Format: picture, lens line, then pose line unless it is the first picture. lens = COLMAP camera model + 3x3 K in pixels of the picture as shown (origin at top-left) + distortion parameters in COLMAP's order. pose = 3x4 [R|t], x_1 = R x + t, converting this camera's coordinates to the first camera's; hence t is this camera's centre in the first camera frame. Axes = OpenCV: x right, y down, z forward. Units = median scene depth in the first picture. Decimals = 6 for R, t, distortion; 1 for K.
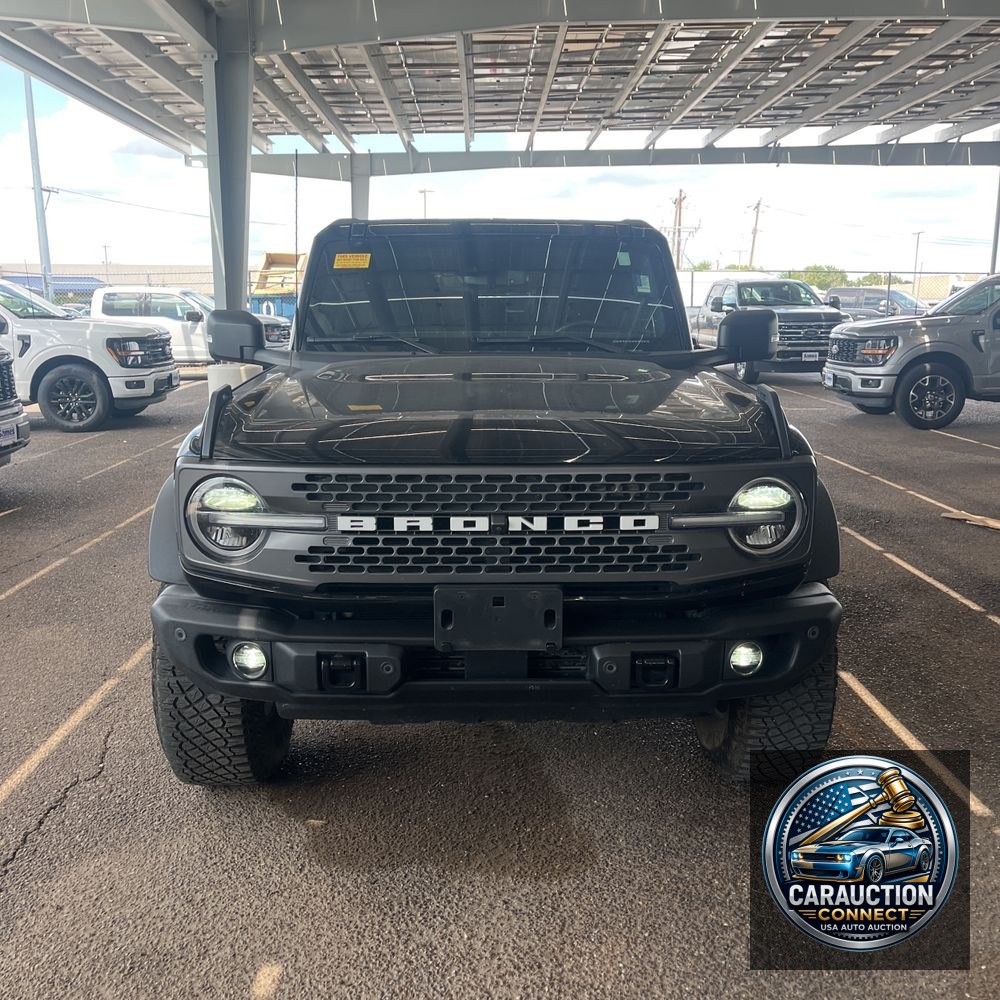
lens RADIAL K [[1041.0, 0, 502.7], [0, 1041.0, 503.4], [0, 0, 1]] dist [0.038104, 0.000000]
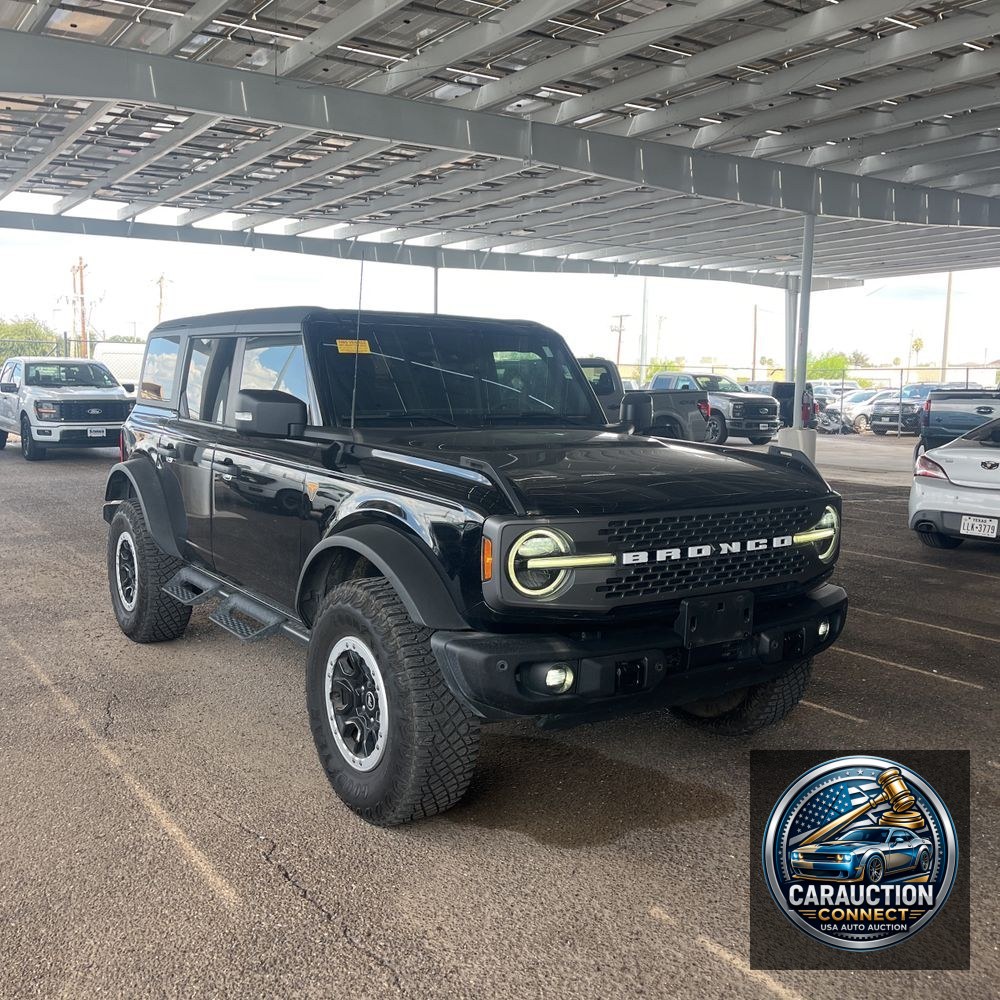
lens RADIAL K [[1041.0, 0, 503.7], [0, 1041.0, 498.3], [0, 0, 1]] dist [0.038104, 0.000000]
pose [[0.832129, -0.050584, 0.552270, -0.954051], [0.090445, 0.994877, -0.045152, -0.010227], [-0.547157, 0.087522, 0.832442, 0.004529]]
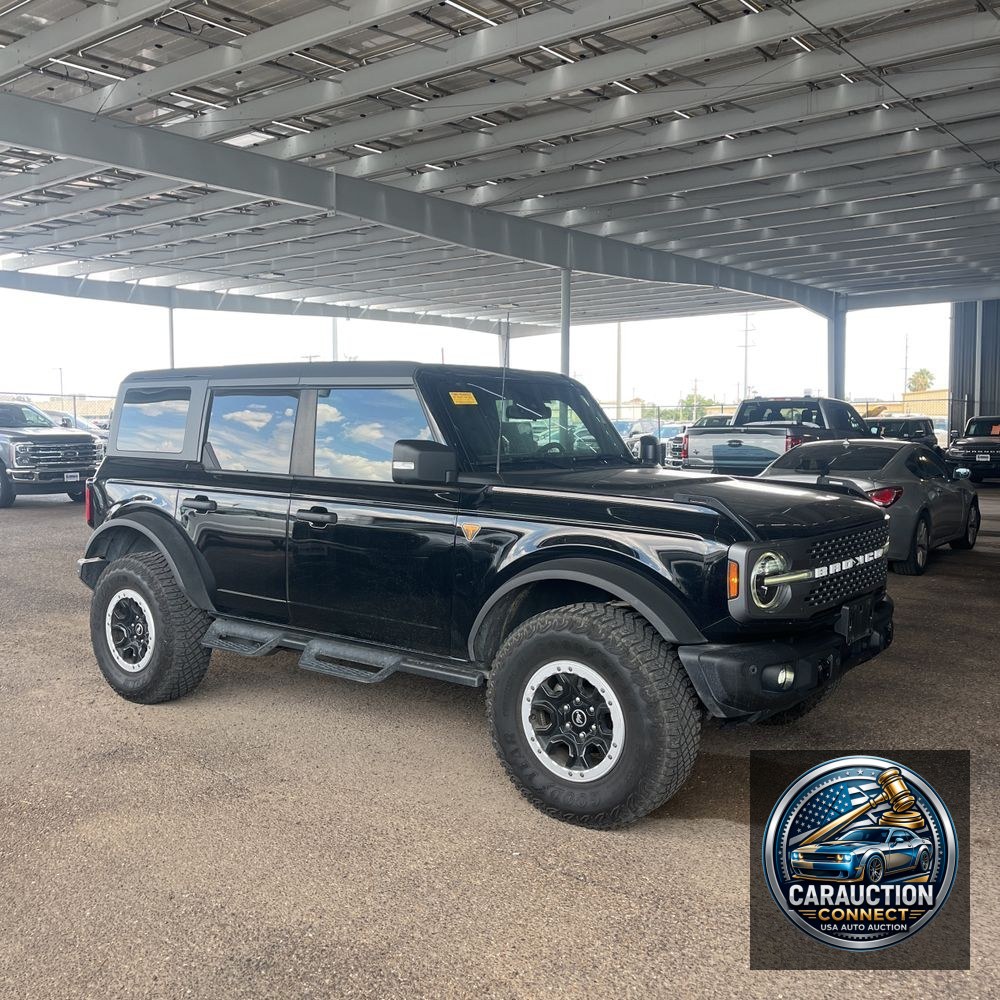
lens RADIAL K [[1041.0, 0, 496.0], [0, 1041.0, 486.7], [0, 0, 1]] dist [0.038104, 0.000000]
pose [[0.618620, -0.049845, 0.784108, -1.608864], [0.149421, 0.987236, -0.055128, -0.090582], [-0.771351, 0.151265, 0.618171, 0.371721]]
